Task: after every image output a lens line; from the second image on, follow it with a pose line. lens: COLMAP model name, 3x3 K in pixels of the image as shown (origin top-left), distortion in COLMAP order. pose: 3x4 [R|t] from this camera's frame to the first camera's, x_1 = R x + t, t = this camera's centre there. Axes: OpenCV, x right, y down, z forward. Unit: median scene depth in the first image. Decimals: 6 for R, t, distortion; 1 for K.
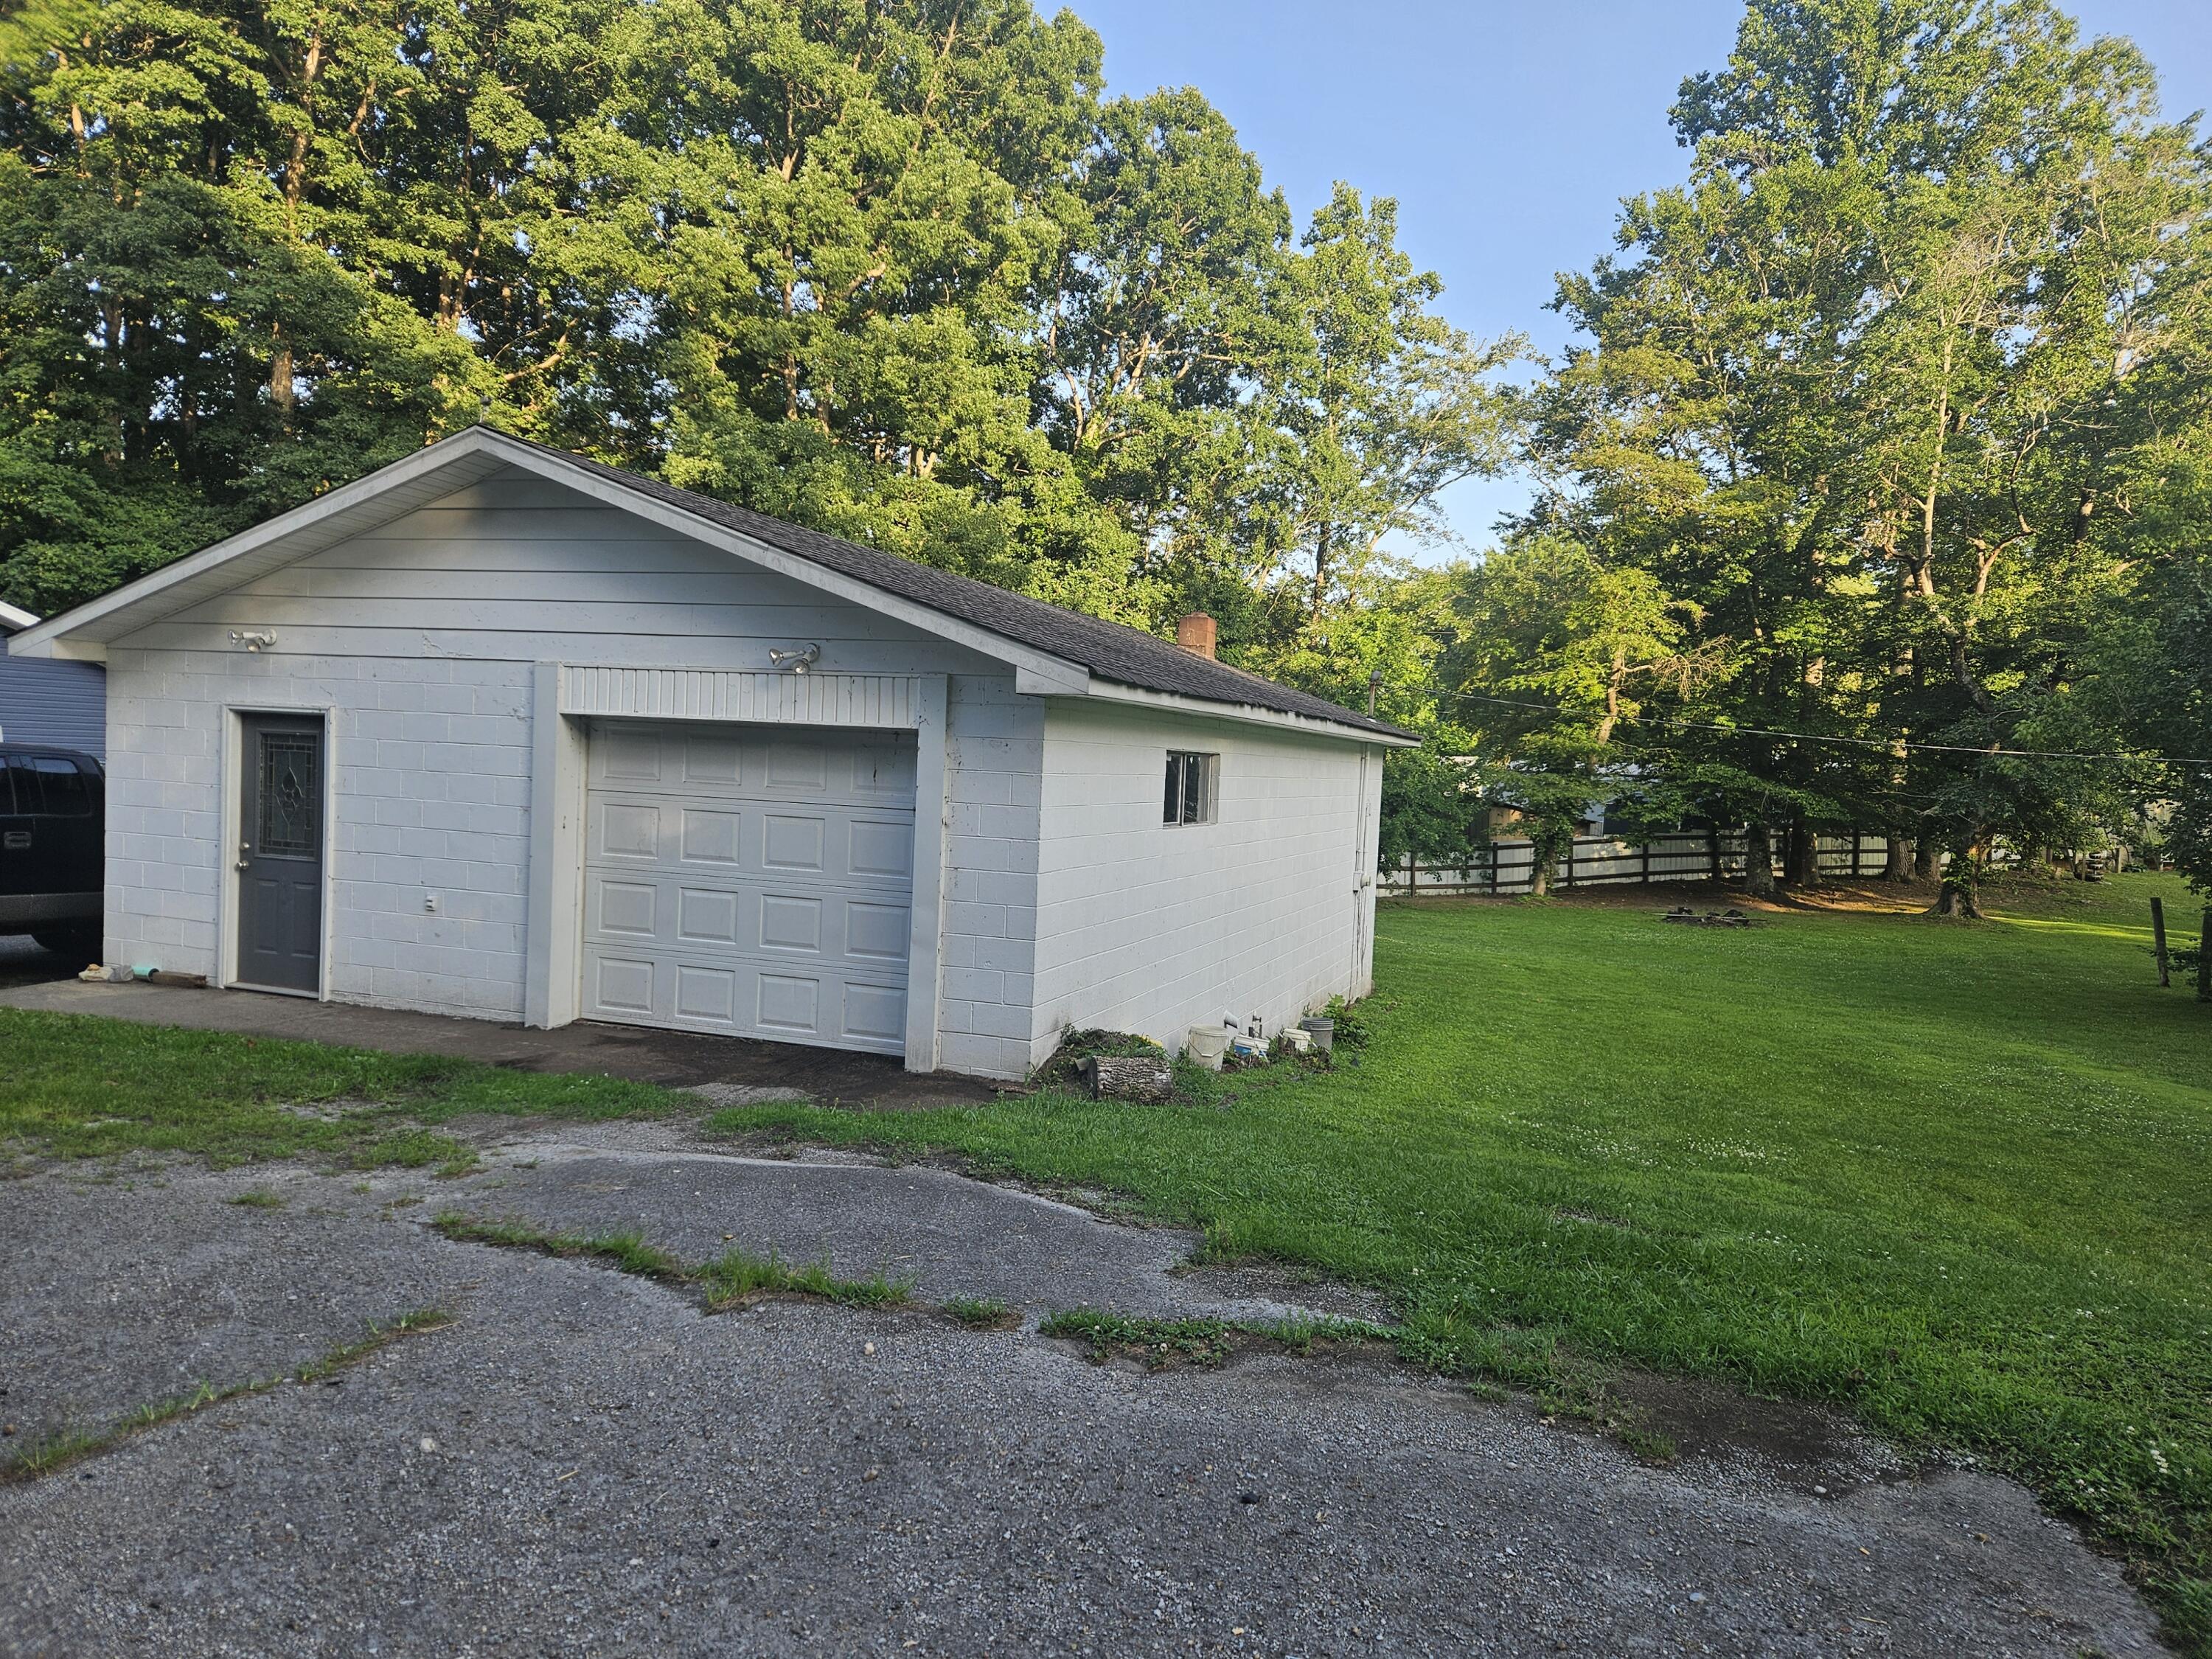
lens RADIAL K [[1479.6, 0, 1092.5], [0, 1479.6, 833.8], [0, 0, 1]] dist [0.077690, -0.065219]
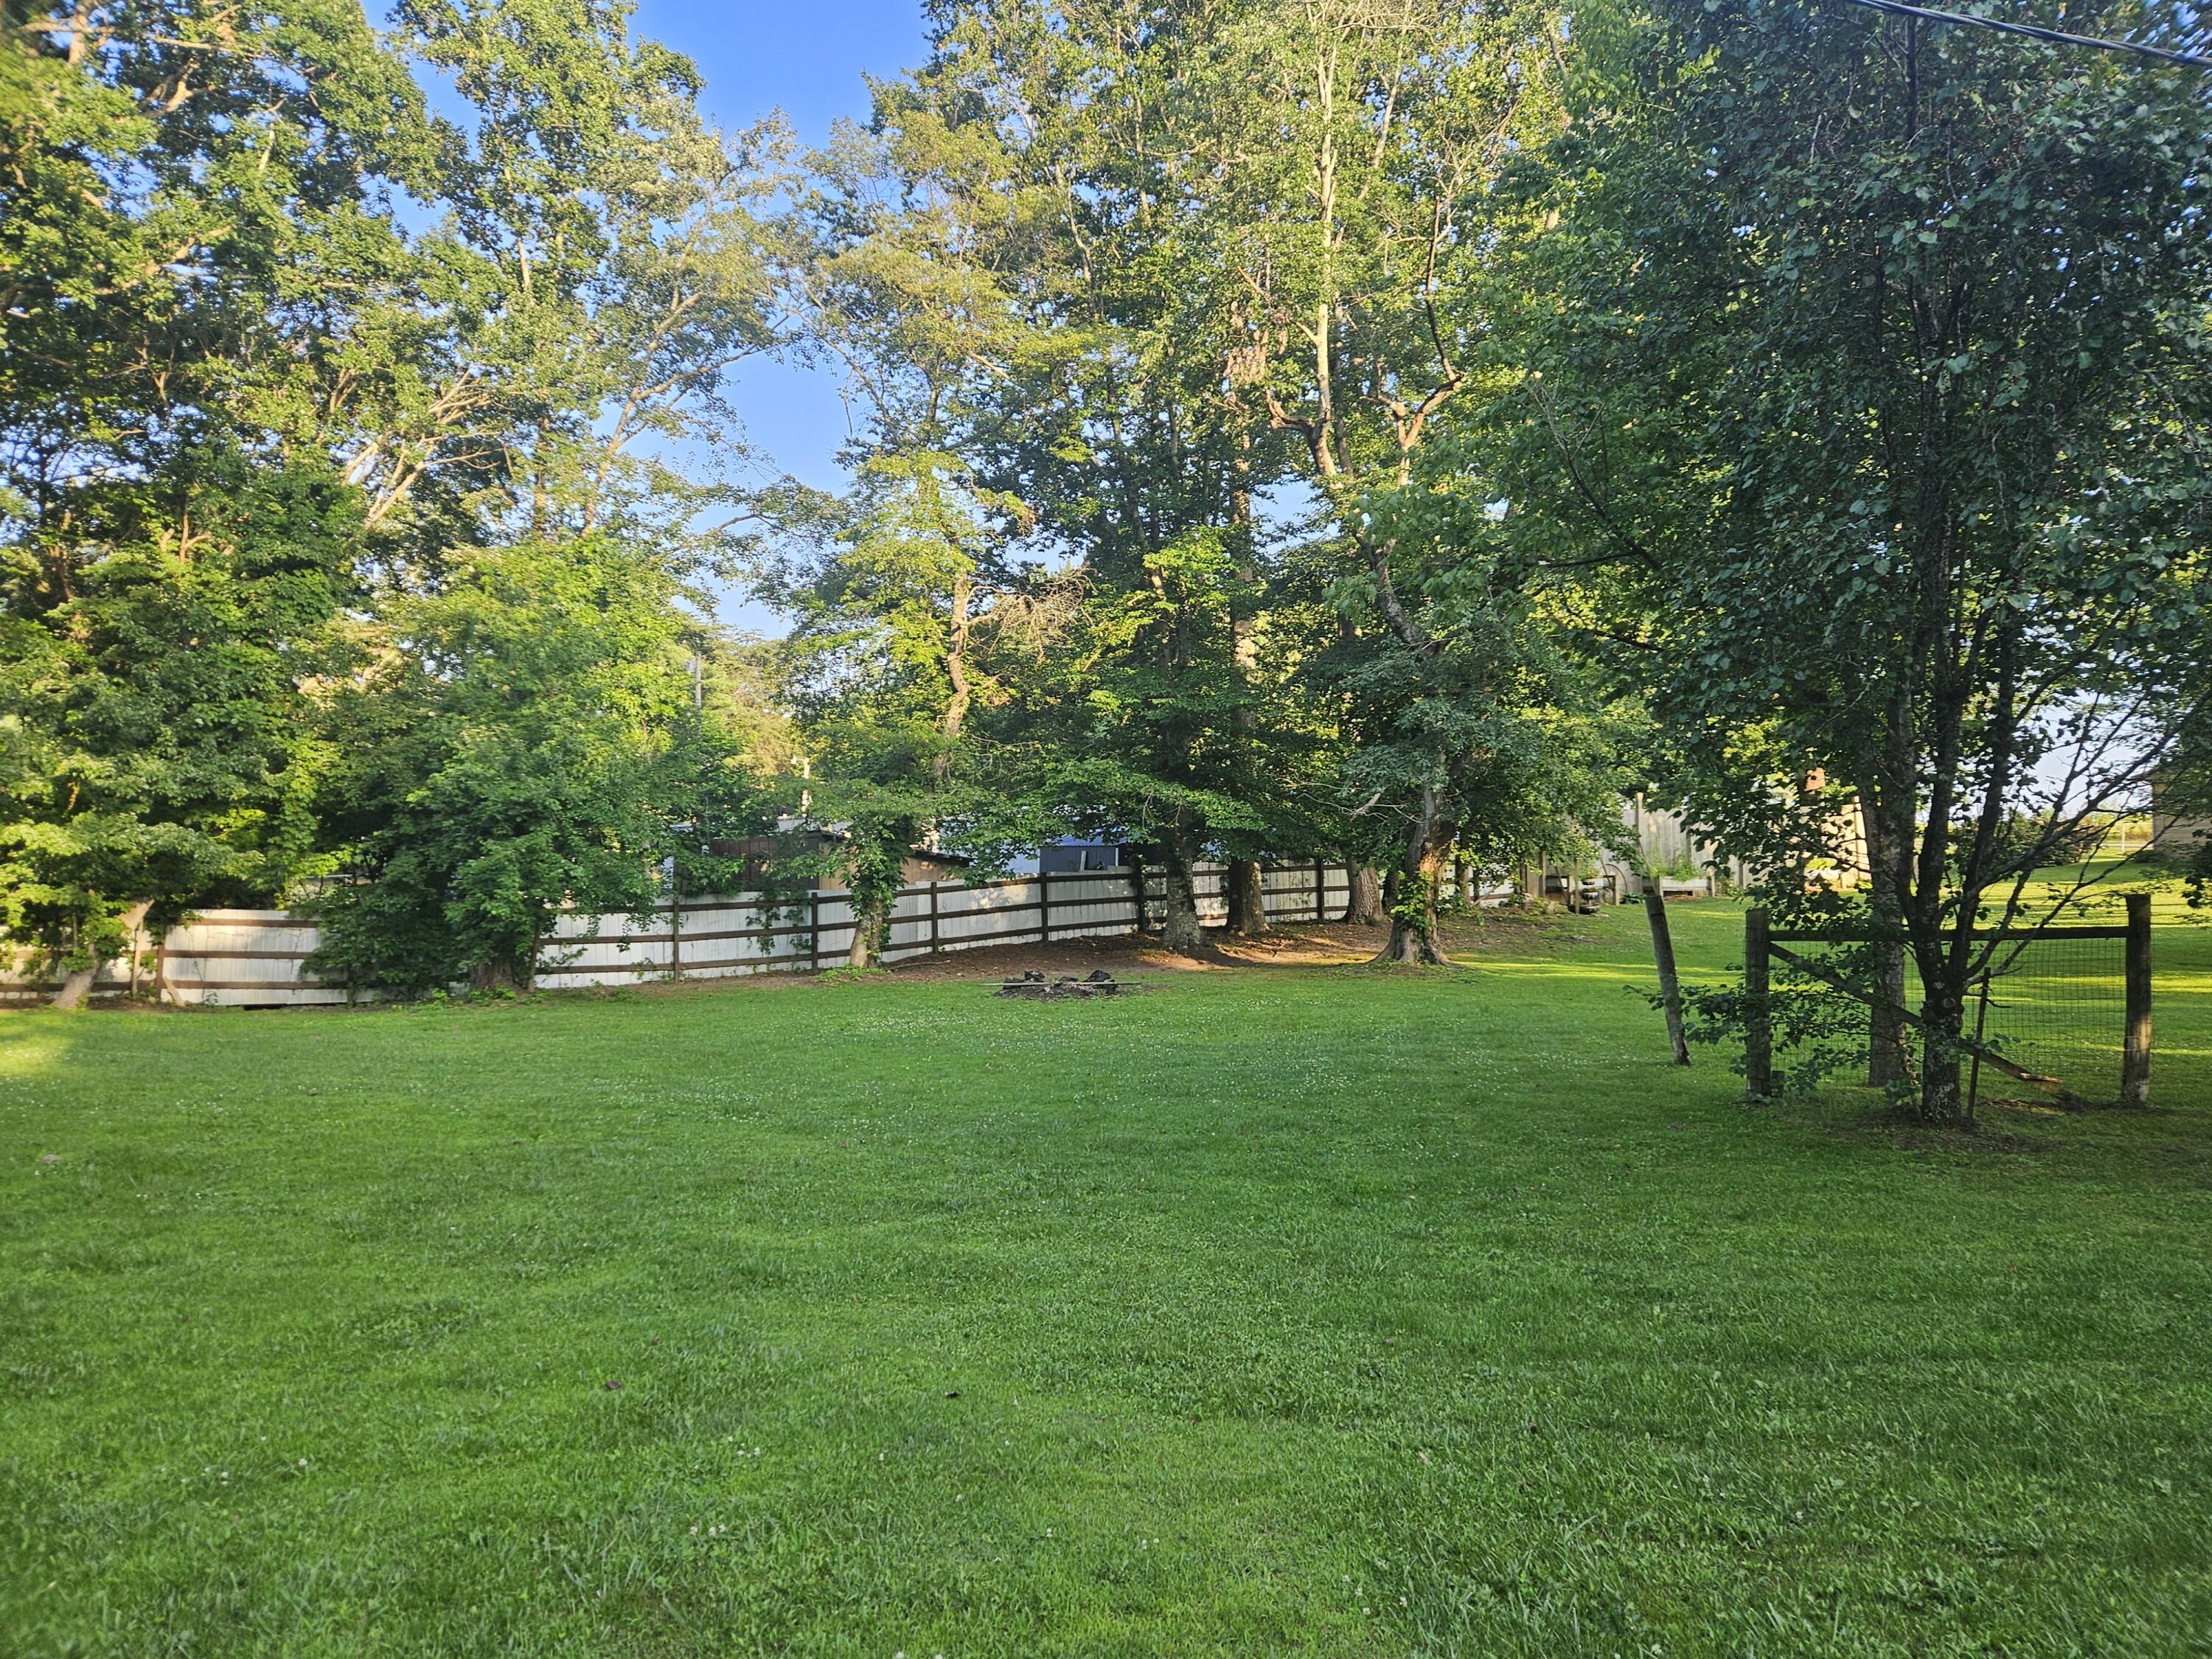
lens RADIAL K [[1479.6, 0, 1134.5], [0, 1479.6, 819.8], [0, 0, 1]] dist [0.077690, -0.065219]
pose [[0.960971, -0.025737, 0.275451, 0.226214], [0.046067, 0.996649, -0.067595, 0.025014], [-0.272788, 0.077646, 0.958936, 0.321429]]
